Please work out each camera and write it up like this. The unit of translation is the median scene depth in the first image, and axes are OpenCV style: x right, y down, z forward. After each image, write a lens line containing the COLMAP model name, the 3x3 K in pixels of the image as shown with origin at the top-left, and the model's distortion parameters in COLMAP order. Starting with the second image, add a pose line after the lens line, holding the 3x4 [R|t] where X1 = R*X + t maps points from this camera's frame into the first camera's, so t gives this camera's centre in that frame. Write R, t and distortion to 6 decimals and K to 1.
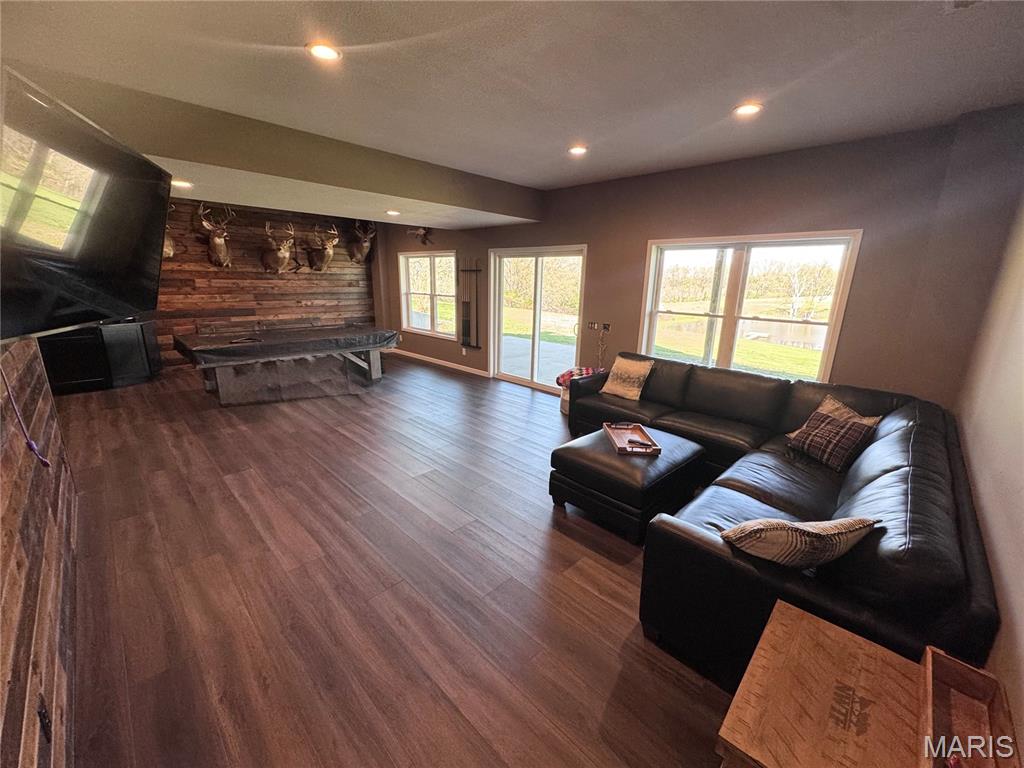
lens RADIAL K [[408.1, 0, 512.3], [0, 408.1, 385.8], [0, 0, 1]] dist [-0.001219, 0.000227]
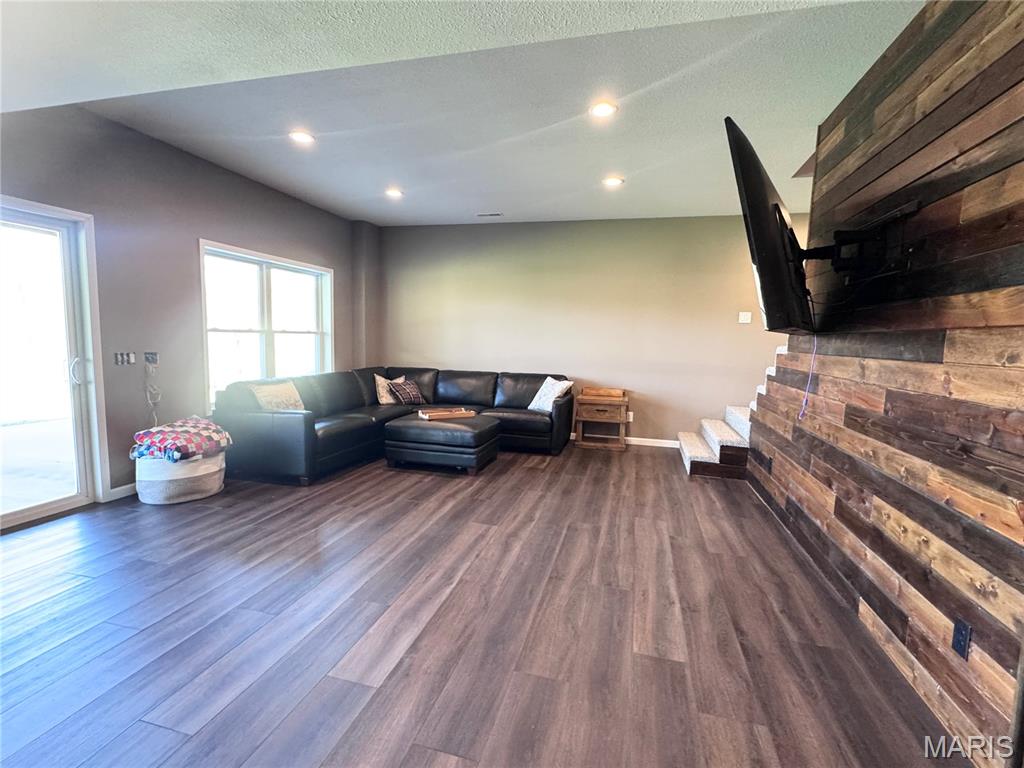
lens RADIAL K [[474.3, 0, 511.9], [0, 474.3, 384.9], [0, 0, 1]] dist [-0.001080, -0.000183]
pose [[-0.496468, -0.123697, 0.859196, -1.113289], [0.182176, 0.952905, 0.242455, -0.292731], [-0.848723, 0.276896, -0.450552, 1.417852]]
